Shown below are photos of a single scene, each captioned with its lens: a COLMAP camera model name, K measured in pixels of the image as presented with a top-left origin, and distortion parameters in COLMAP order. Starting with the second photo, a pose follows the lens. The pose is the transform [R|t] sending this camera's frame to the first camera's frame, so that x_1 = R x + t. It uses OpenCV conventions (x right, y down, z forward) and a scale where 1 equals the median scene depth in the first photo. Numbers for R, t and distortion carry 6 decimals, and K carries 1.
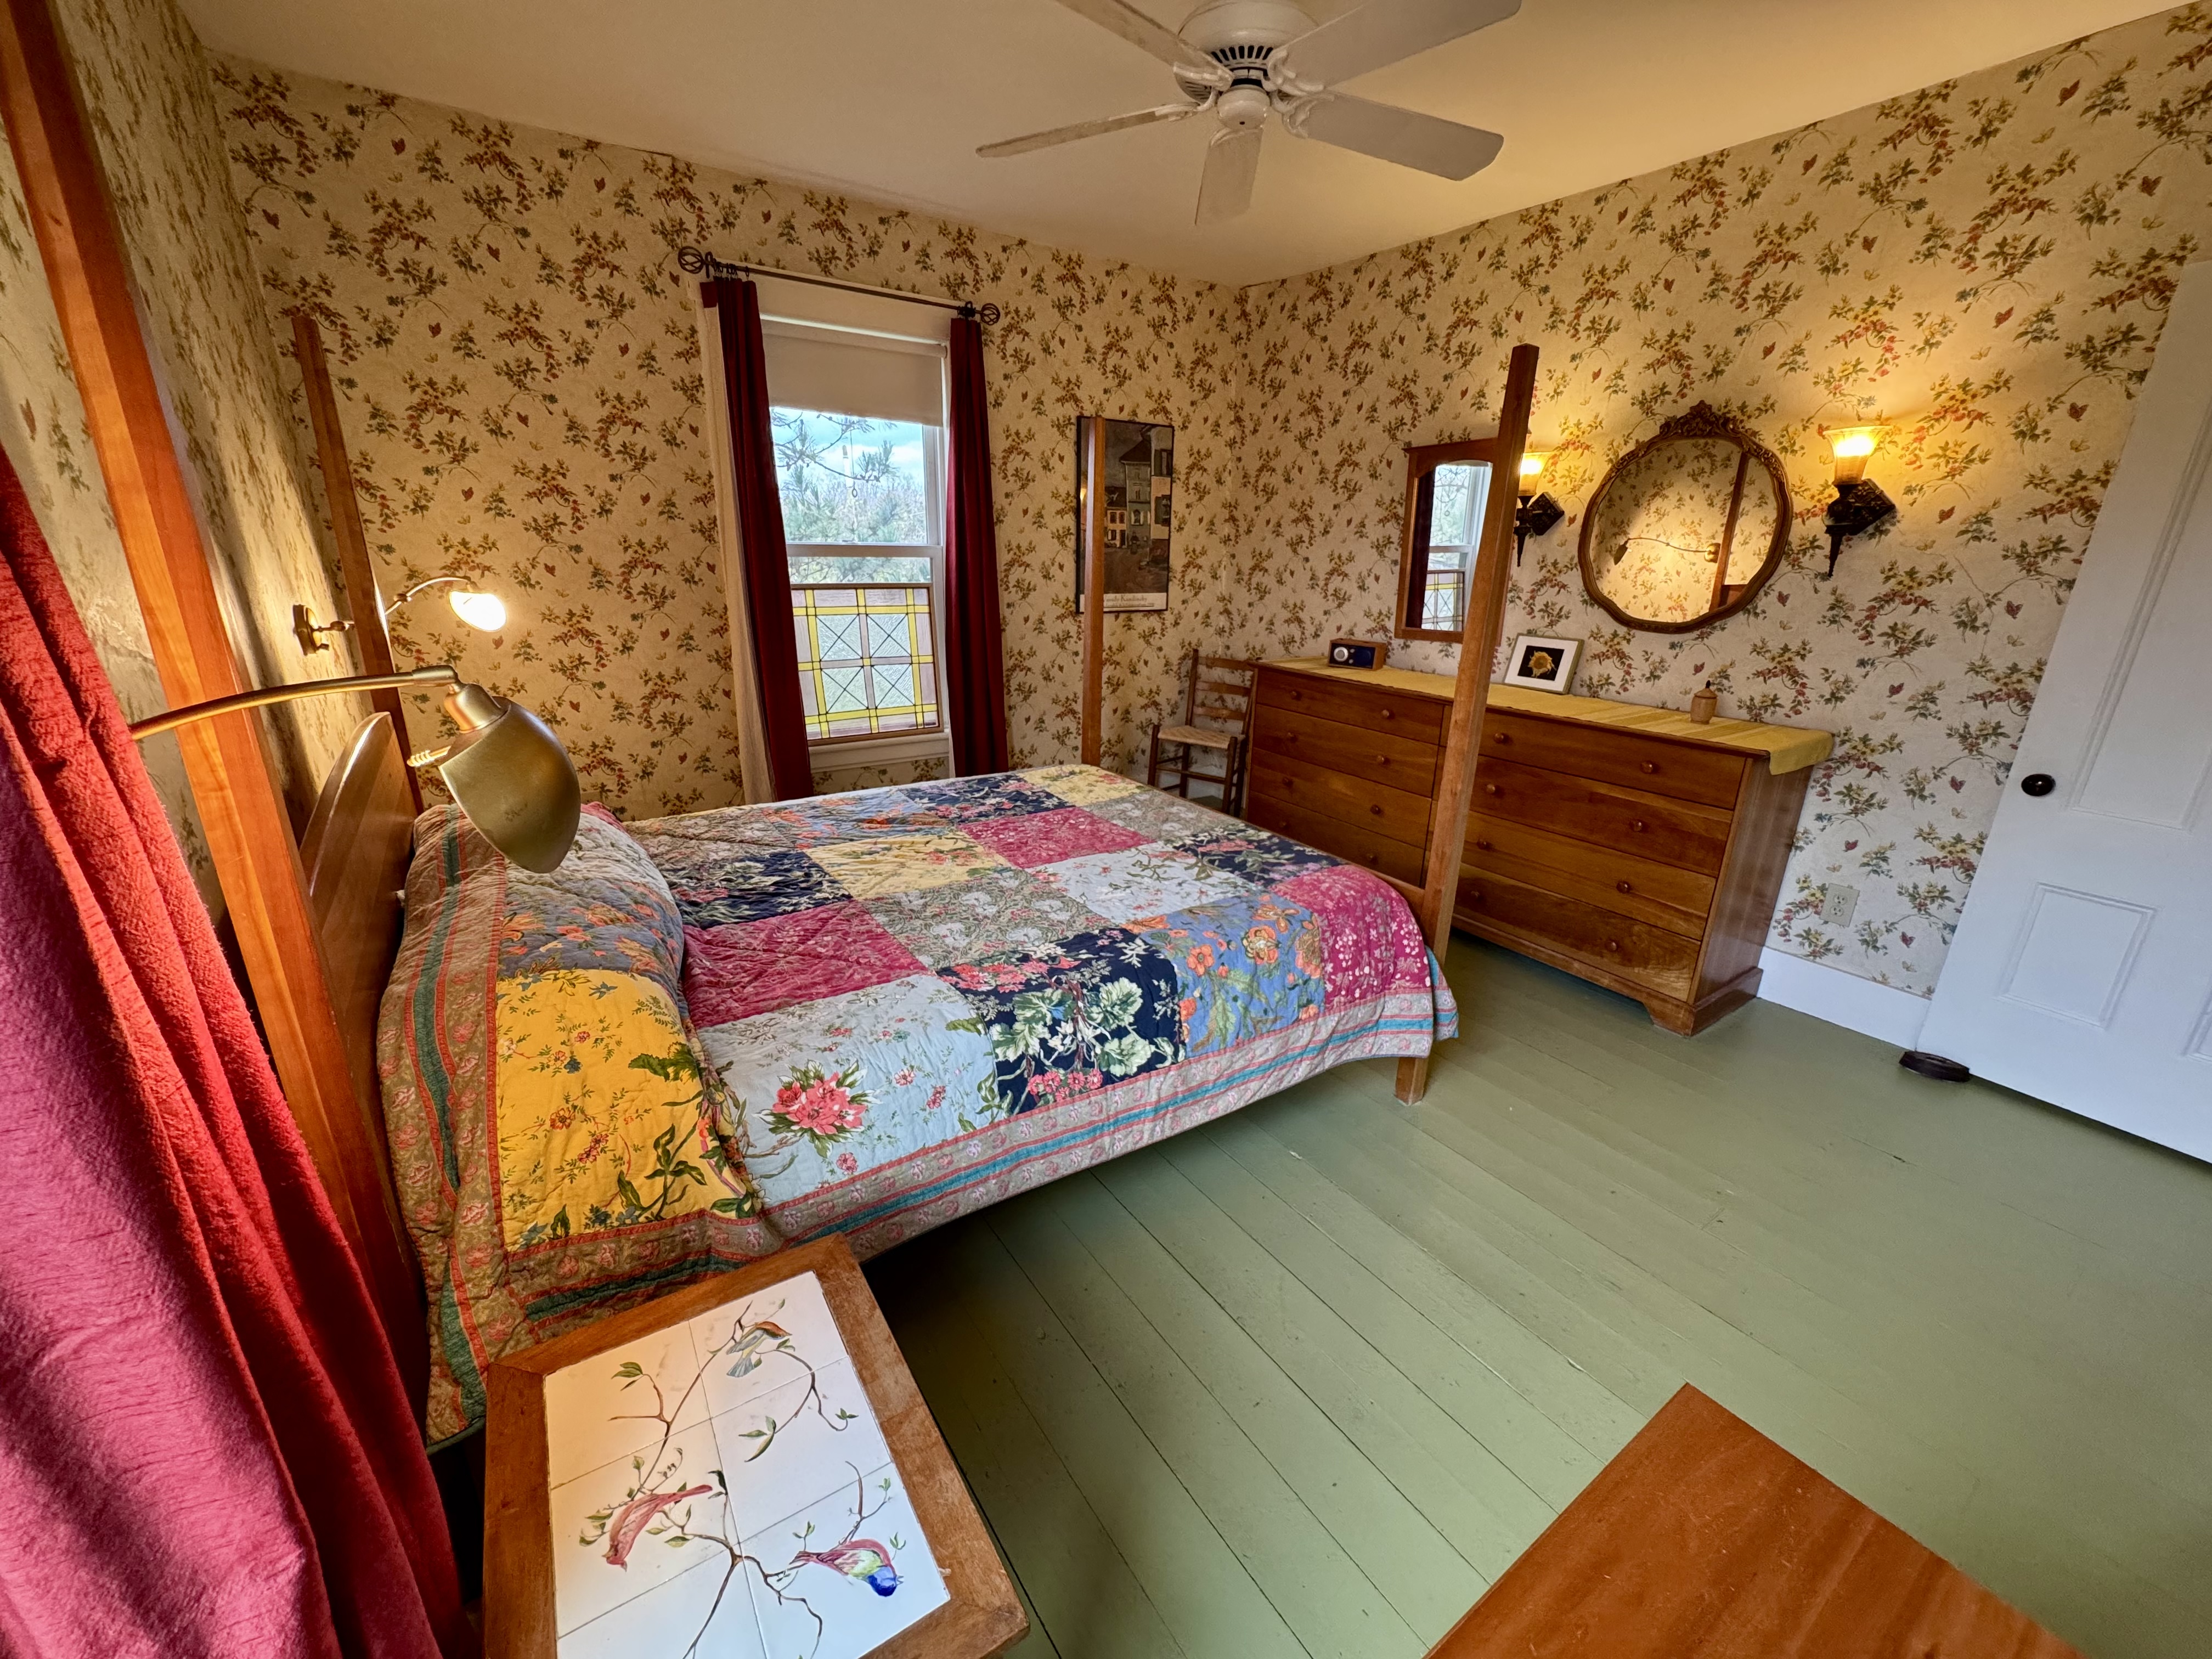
lens RADIAL K [[875.9, 0, 1102.3], [0, 875.9, 833.5], [0, 0, 1]] dist [-0.007434, 0.000637]
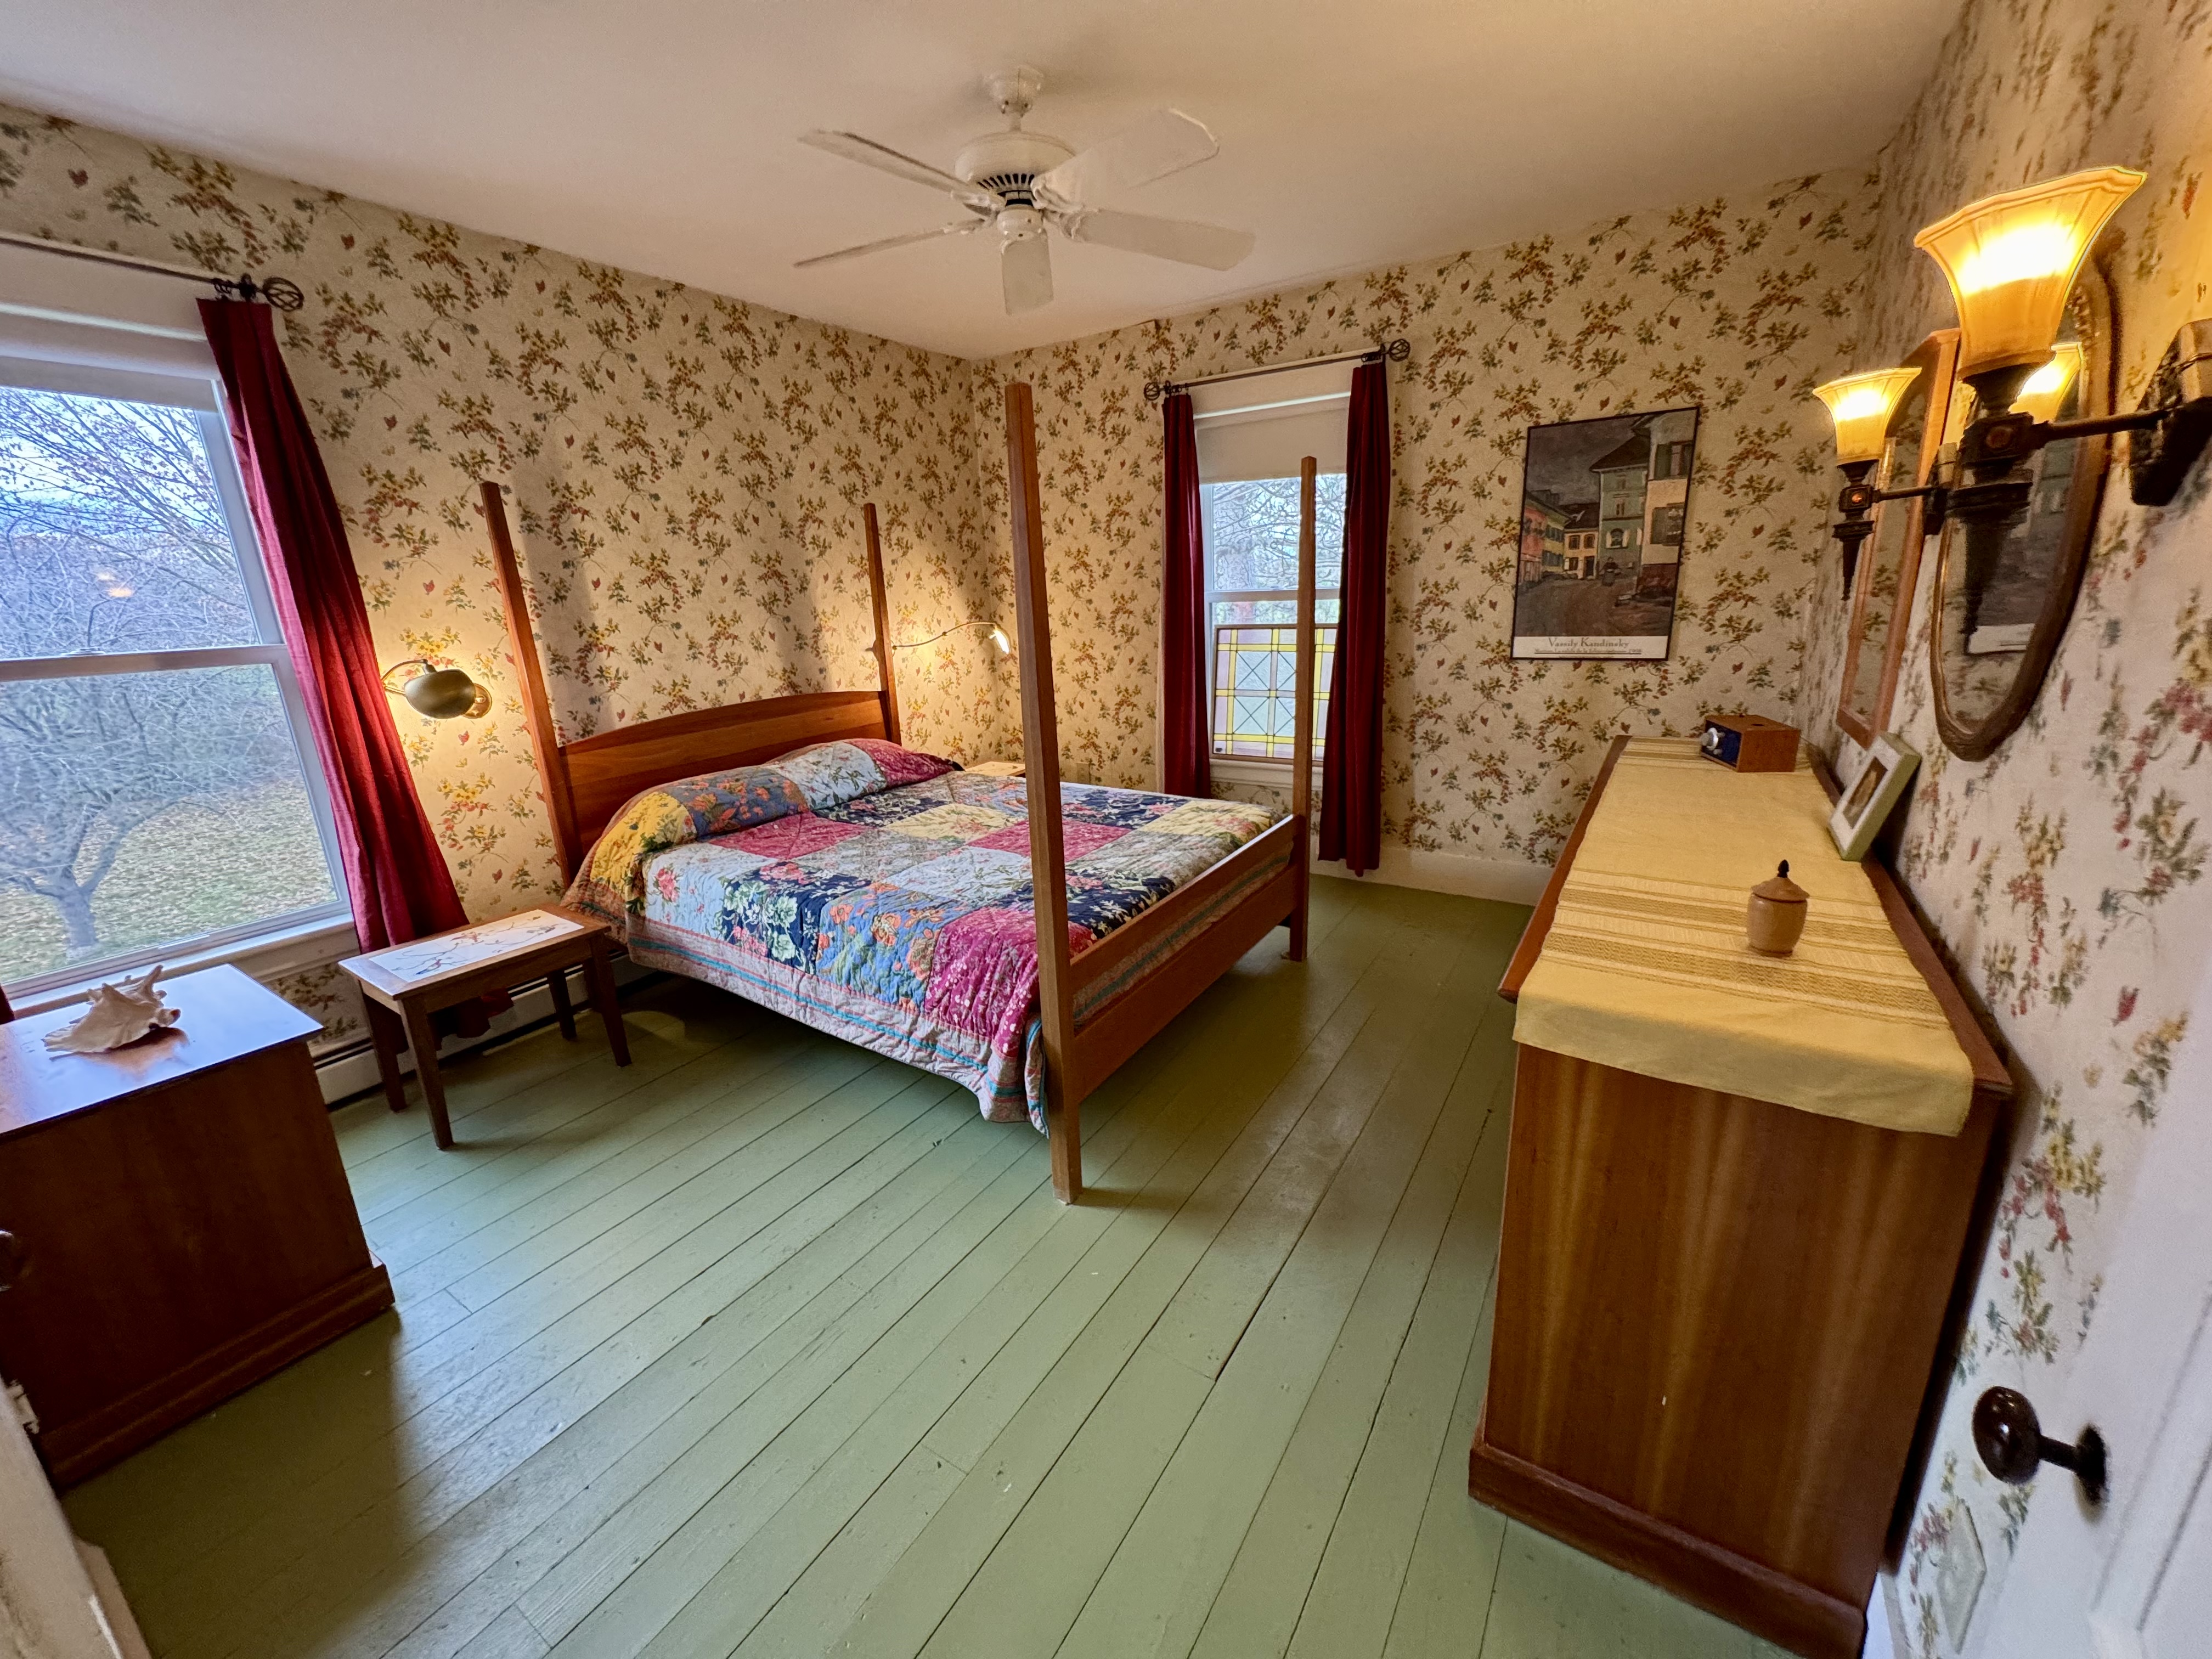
lens RADIAL K [[876.5, 0, 1107.8], [0, 876.5, 829.1], [0, 0, 1]] dist [-0.002189, -0.000023]
pose [[0.392127, 0.214454, -0.894565, 0.916662], [-0.243798, 0.961901, 0.123729, -0.155710], [0.887017, 0.169575, 0.429471, 0.483587]]
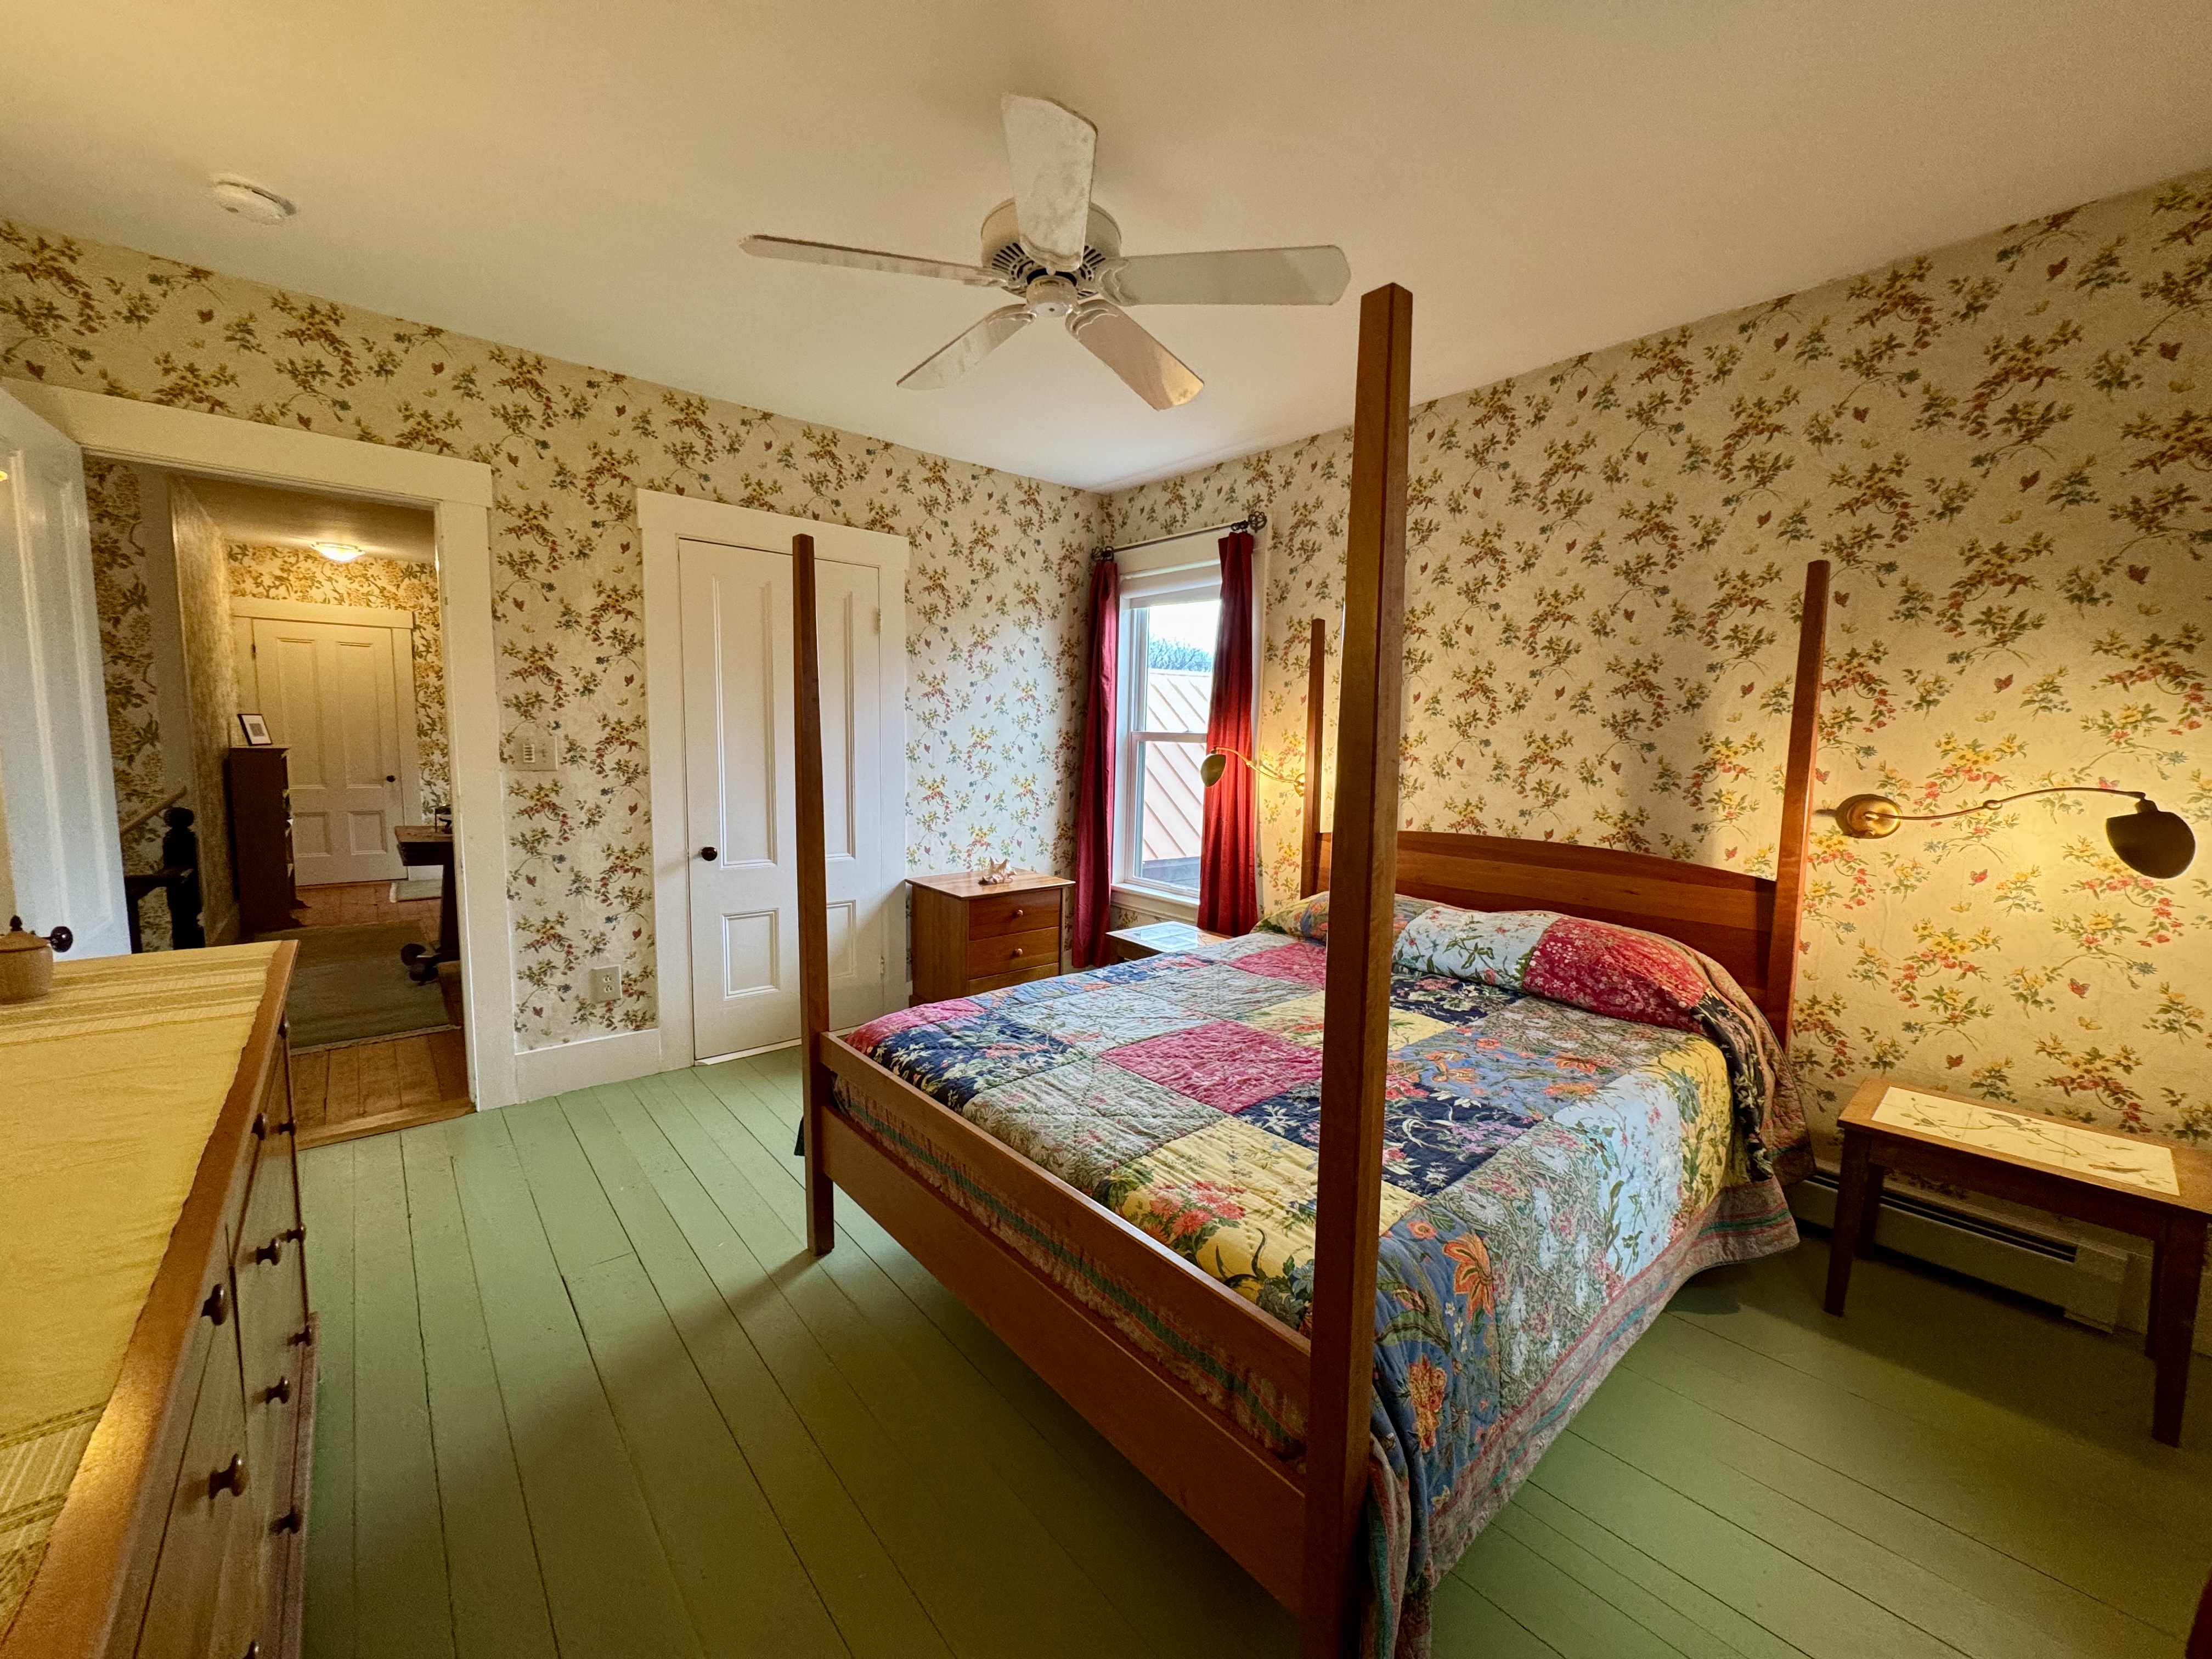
lens RADIAL K [[876.5, 0, 1107.8], [0, 876.5, 829.1], [0, 0, 1]] dist [-0.002189, -0.000023]
pose [[-0.993413, -0.027108, -0.111339, 0.128016], [-0.070721, 0.909537, 0.409561, -0.450839], [0.090165, 0.414737, -0.905463, 1.430547]]
